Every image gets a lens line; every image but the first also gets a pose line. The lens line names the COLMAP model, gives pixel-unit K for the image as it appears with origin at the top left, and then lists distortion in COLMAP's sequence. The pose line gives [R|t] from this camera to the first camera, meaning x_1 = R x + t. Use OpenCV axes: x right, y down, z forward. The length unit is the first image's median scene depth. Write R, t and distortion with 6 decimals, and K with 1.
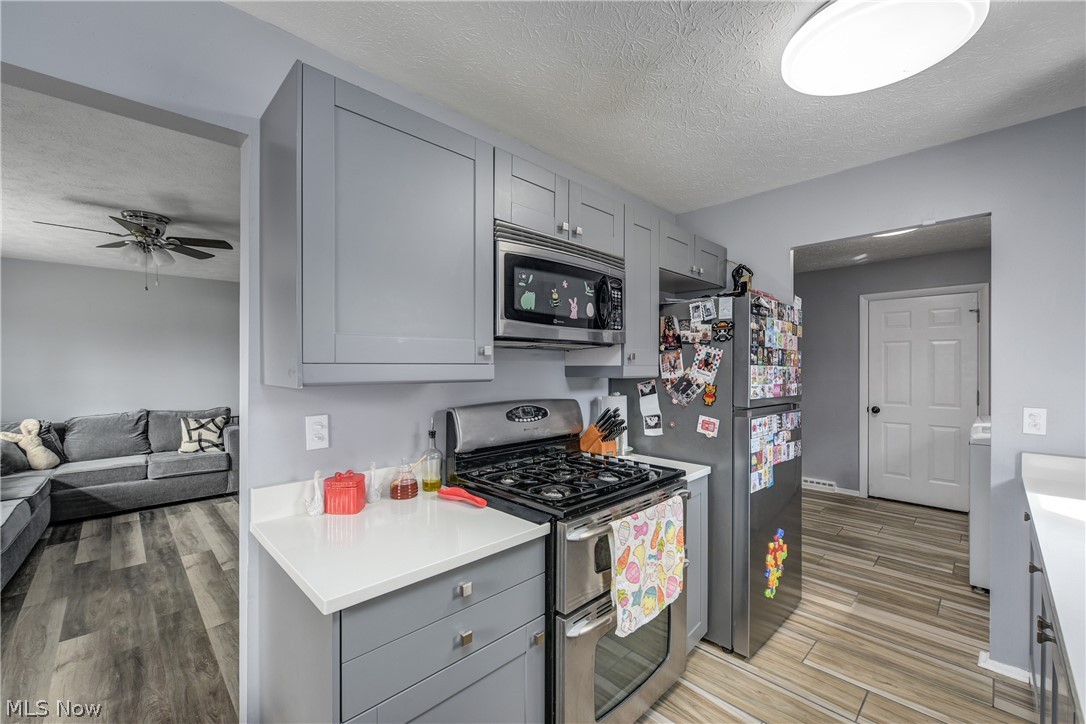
lens RADIAL K [[450.4, 0, 542.1], [0, 450.4, 366.6], [0, 0, 1]] dist [-0.007737, 0.000788]
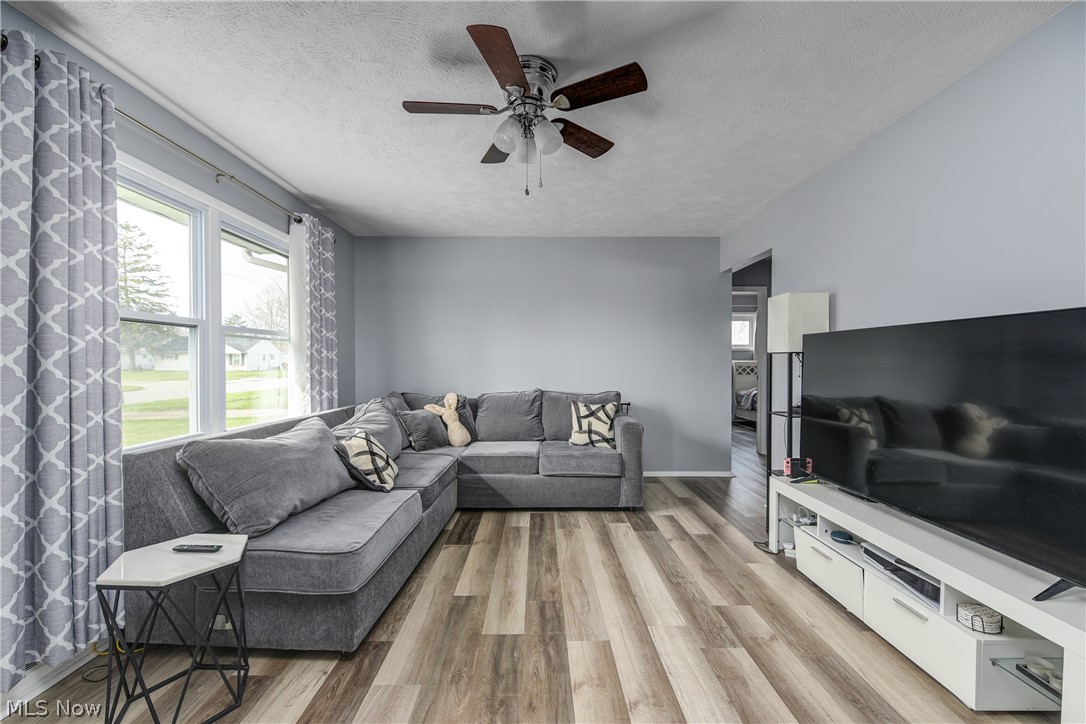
lens RADIAL K [[429.0, 0, 543.3], [0, 429.0, 366.3], [0, 0, 1]] dist [-0.006707, -0.001383]
pose [[0.732400, 0.014672, -0.680716, -0.351326], [-0.005210, 0.999859, 0.015946, 0.042065], [0.680854, -0.008132, 0.732374, 0.442599]]
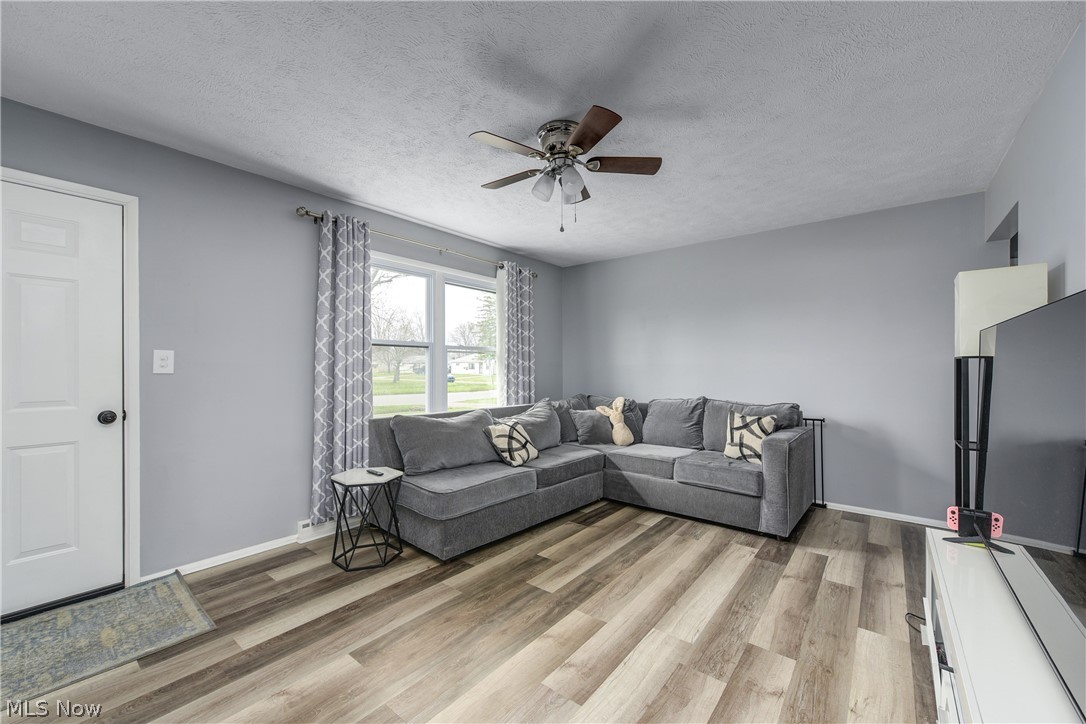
lens RADIAL K [[429.0, 0, 545.8], [0, 429.0, 366.9], [0, 0, 1]] dist [-0.006707, -0.001383]
pose [[0.135968, 0.003499, -0.990707, -0.128574], [-0.001383, 0.999993, 0.003342, 0.040101], [0.990712, 0.000916, 0.135972, 0.673936]]
